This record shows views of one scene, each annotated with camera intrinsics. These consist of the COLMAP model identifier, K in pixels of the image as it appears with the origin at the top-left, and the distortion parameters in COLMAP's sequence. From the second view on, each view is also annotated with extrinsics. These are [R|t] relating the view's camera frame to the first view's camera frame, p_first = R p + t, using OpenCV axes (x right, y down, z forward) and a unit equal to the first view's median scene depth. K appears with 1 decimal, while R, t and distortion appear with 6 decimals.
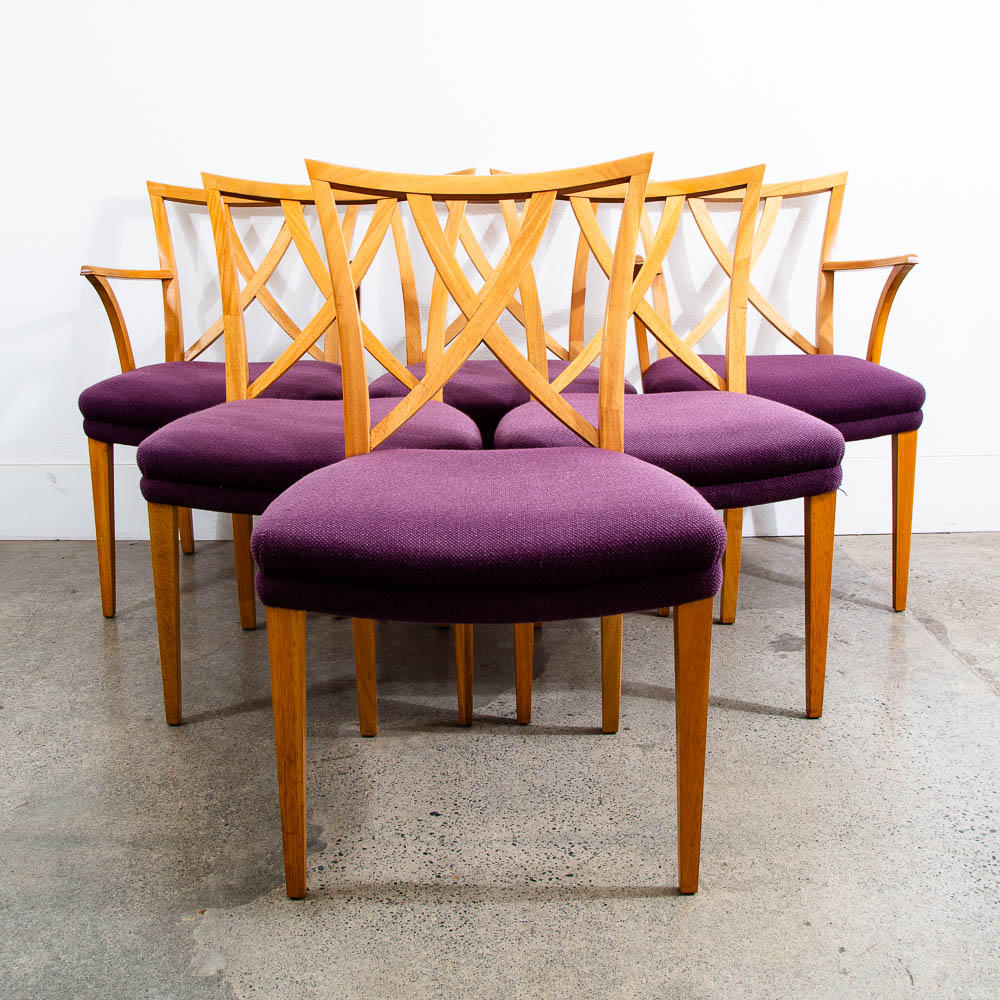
lens RADIAL K [[1094.8, 0, 469.2], [0, 1094.8, 480.5], [0, 0, 1]] dist [-0.065413, 0.000000]
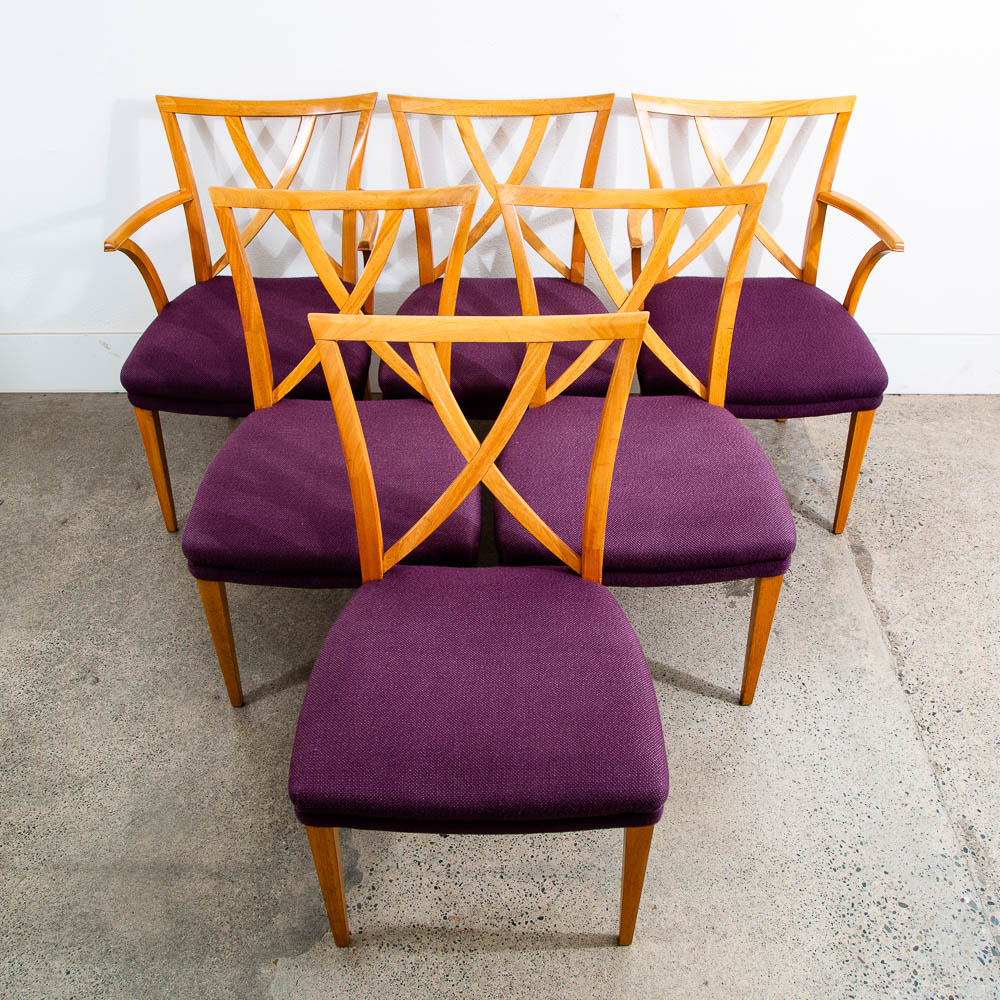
lens RADIAL K [[950.3, 0, 497.0], [0, 950.3, 508.5], [0, 0, 1]] dist [-0.085662, 0.042727]
pose [[0.999933, 0.005275, 0.010260, 0.017988], [-0.008984, 0.913984, 0.405651, -0.473339], [-0.007238, -0.405716, 0.913970, 0.102558]]
